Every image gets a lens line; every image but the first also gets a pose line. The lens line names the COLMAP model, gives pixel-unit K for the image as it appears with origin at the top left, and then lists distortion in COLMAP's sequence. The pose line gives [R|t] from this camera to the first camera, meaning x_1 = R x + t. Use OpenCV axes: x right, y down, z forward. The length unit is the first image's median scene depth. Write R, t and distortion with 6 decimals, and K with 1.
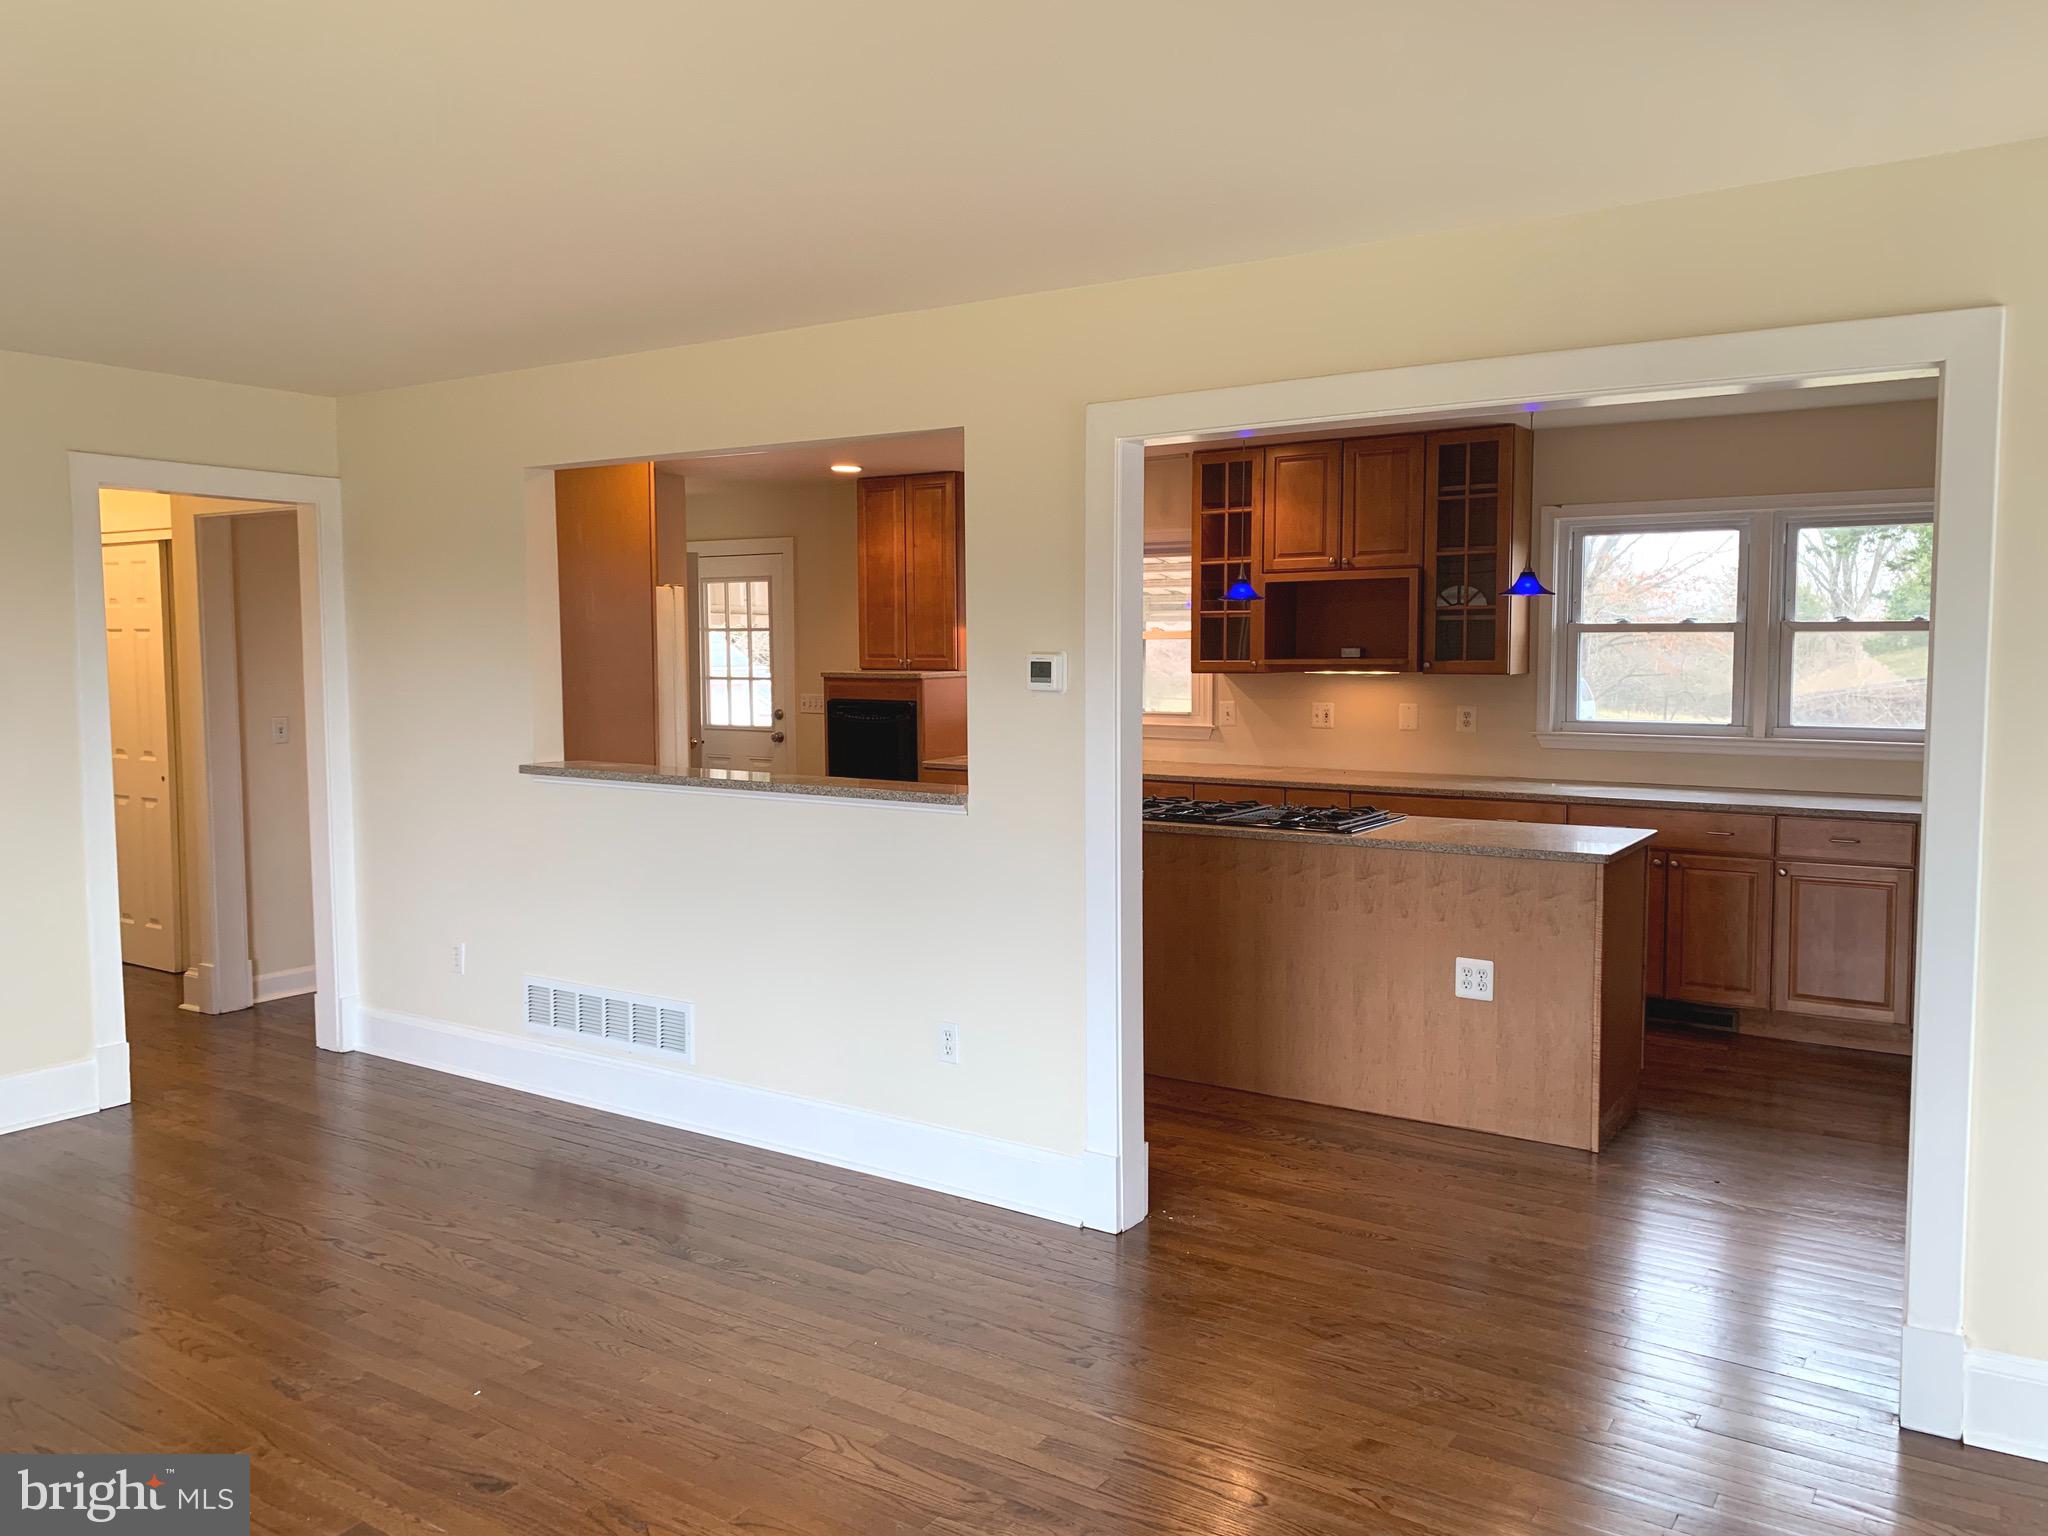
lens RADIAL K [[1572.0, 0, 1024.0], [0, 1572.0, 768.0], [0, 0, 1]] dist [0.002451, -0.003032]
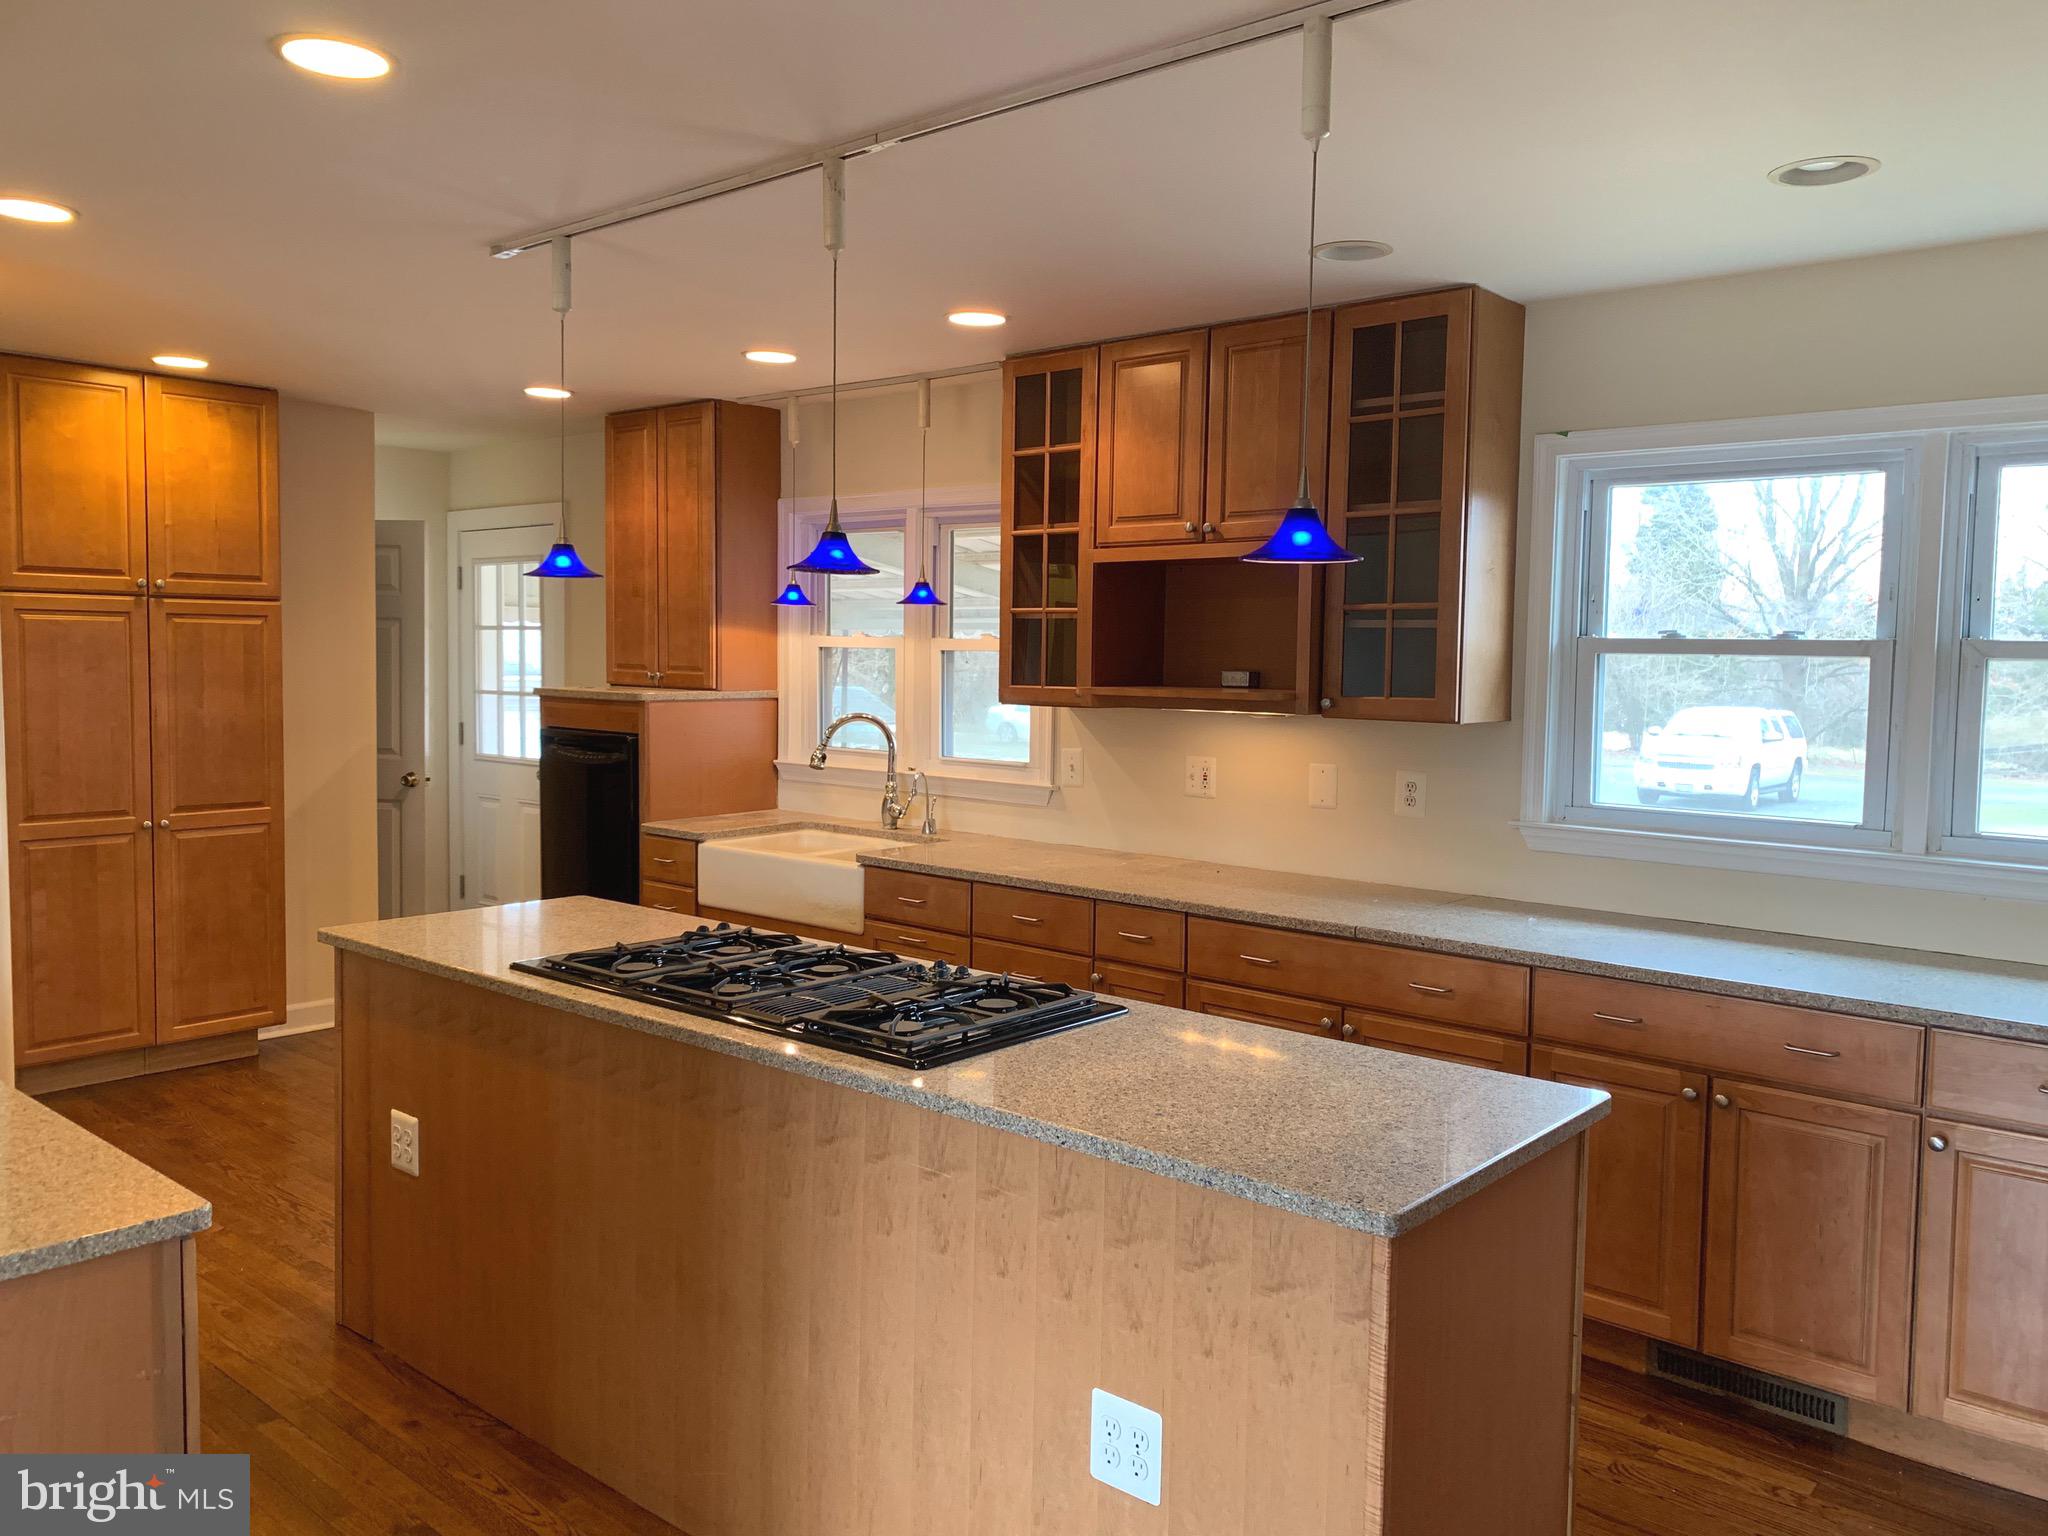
lens RADIAL K [[1558.9, 0, 1067.4], [0, 1558.9, 759.5], [0, 0, 1]] dist [0.028771, -0.003972]
pose [[0.993653, 0.028602, -0.108793, 0.219488], [-0.029975, 0.999490, -0.011006, -0.034325], [0.108423, 0.014197, 0.994003, 0.400301]]
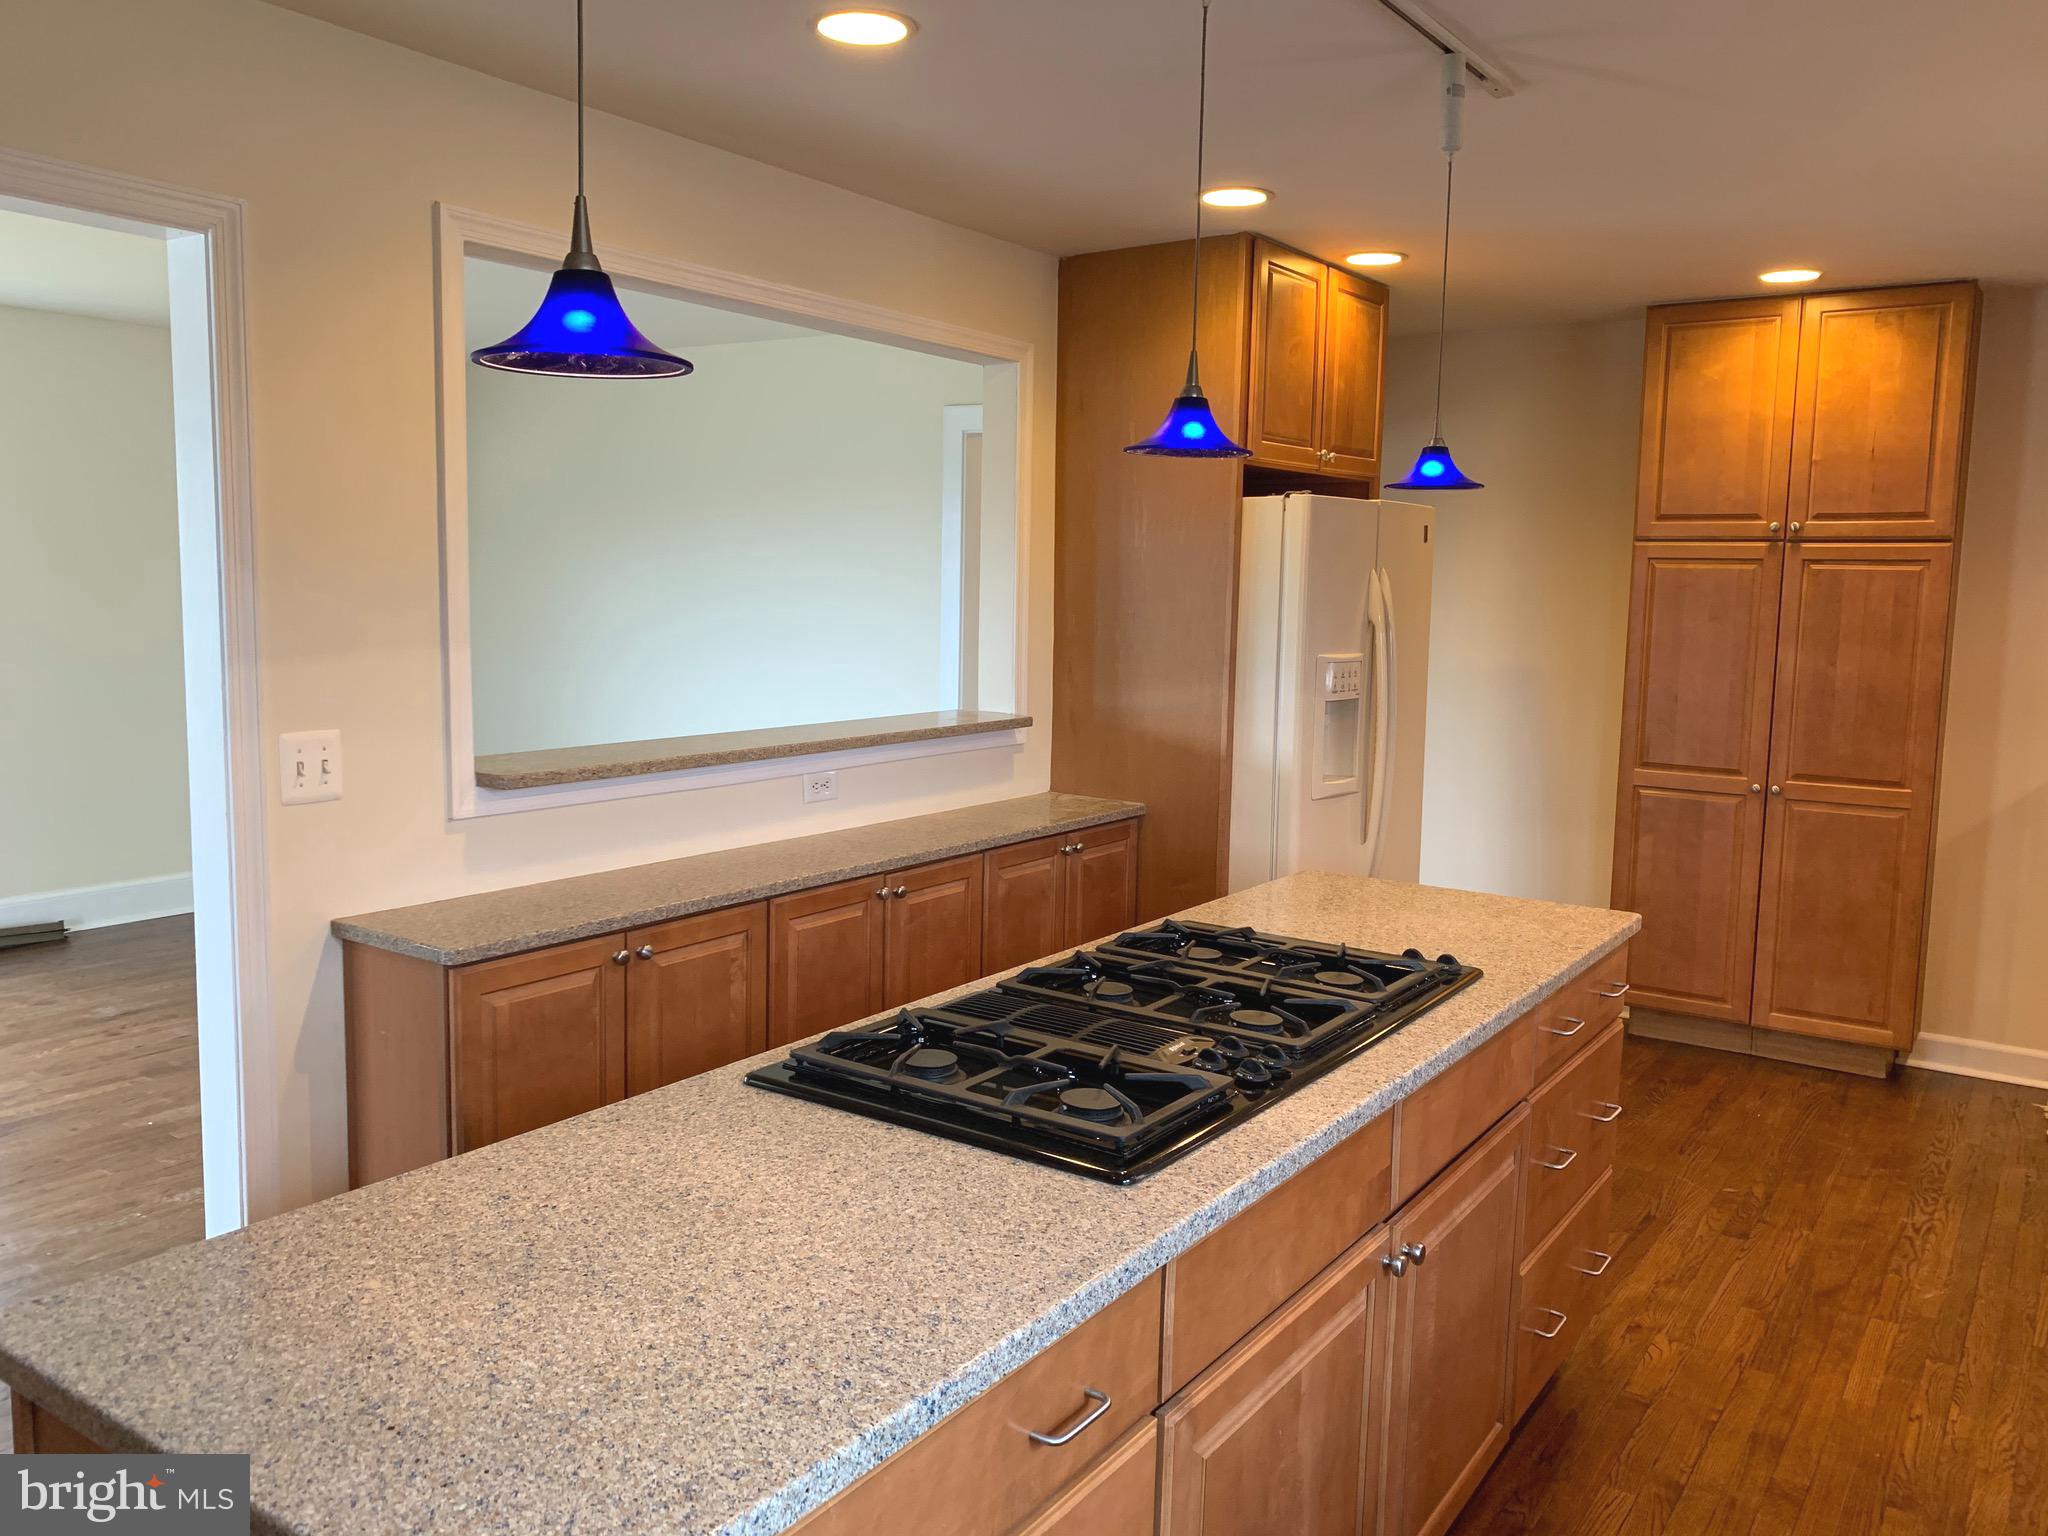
lens RADIAL K [[1593.9, 0, 969.5], [0, 1593.9, 756.4], [0, 0, 1]] dist [0.002133, -0.004757]
pose [[-0.029286, 0.117183, -0.992678, 0.572815], [-0.101917, 0.987579, 0.119588, -0.083606], [0.994362, 0.104673, -0.016979, 1.063943]]
